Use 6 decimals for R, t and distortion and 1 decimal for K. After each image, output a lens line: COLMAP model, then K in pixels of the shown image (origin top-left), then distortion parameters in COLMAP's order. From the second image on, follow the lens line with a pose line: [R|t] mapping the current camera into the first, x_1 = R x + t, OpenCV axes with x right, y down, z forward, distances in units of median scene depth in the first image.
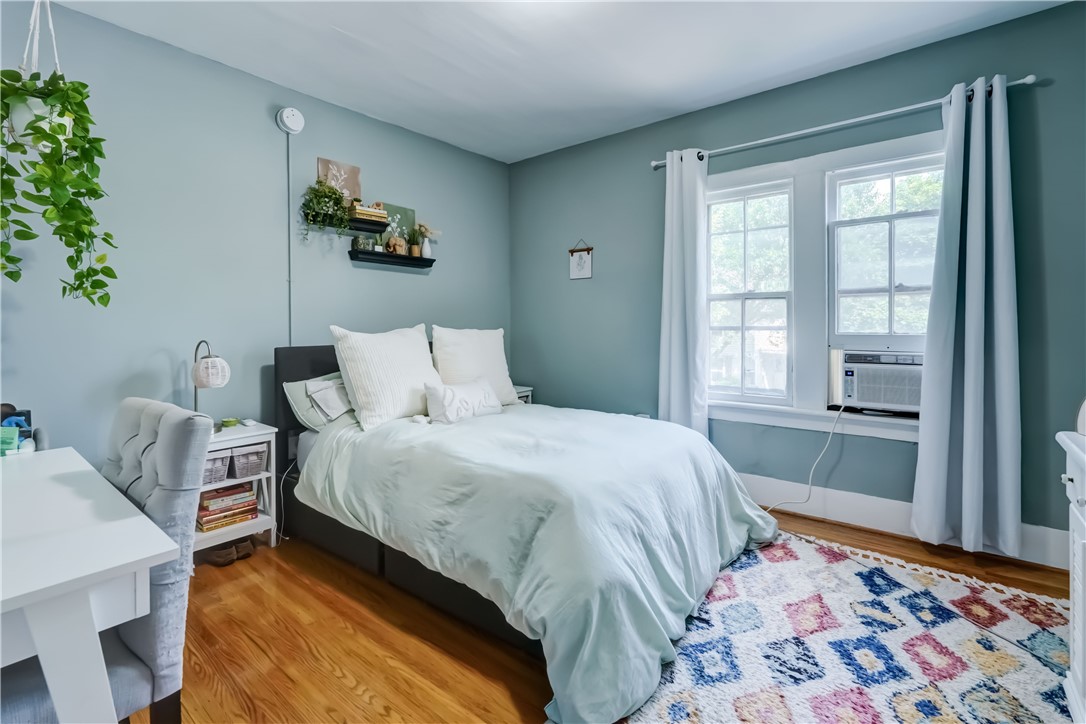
lens RADIAL K [[499.6, 0, 542.7], [0, 499.6, 326.3], [0, 0, 1]] dist [-0.000283, 0.000437]
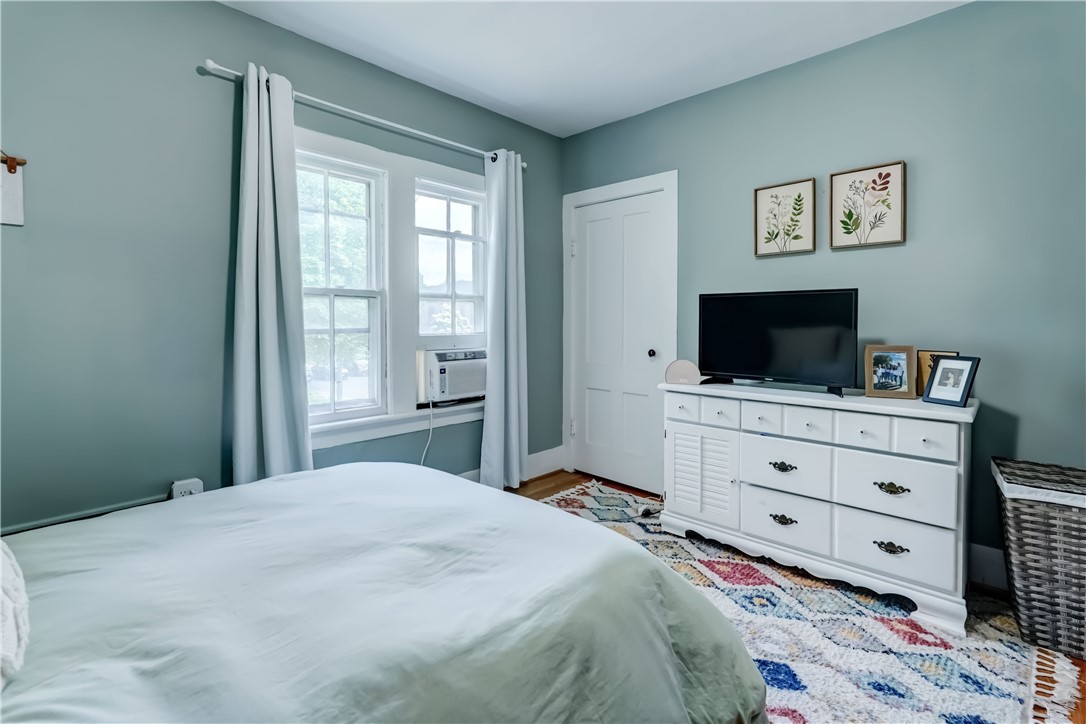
lens RADIAL K [[499.6, 0, 542.7], [0, 499.6, 326.3], [0, 0, 1]] dist [-0.000283, 0.000437]
pose [[0.072746, -0.005461, 0.997336, -0.451723], [0.004992, 0.999974, 0.005112, -0.008131], [-0.997338, 0.004607, 0.072772, 0.692695]]
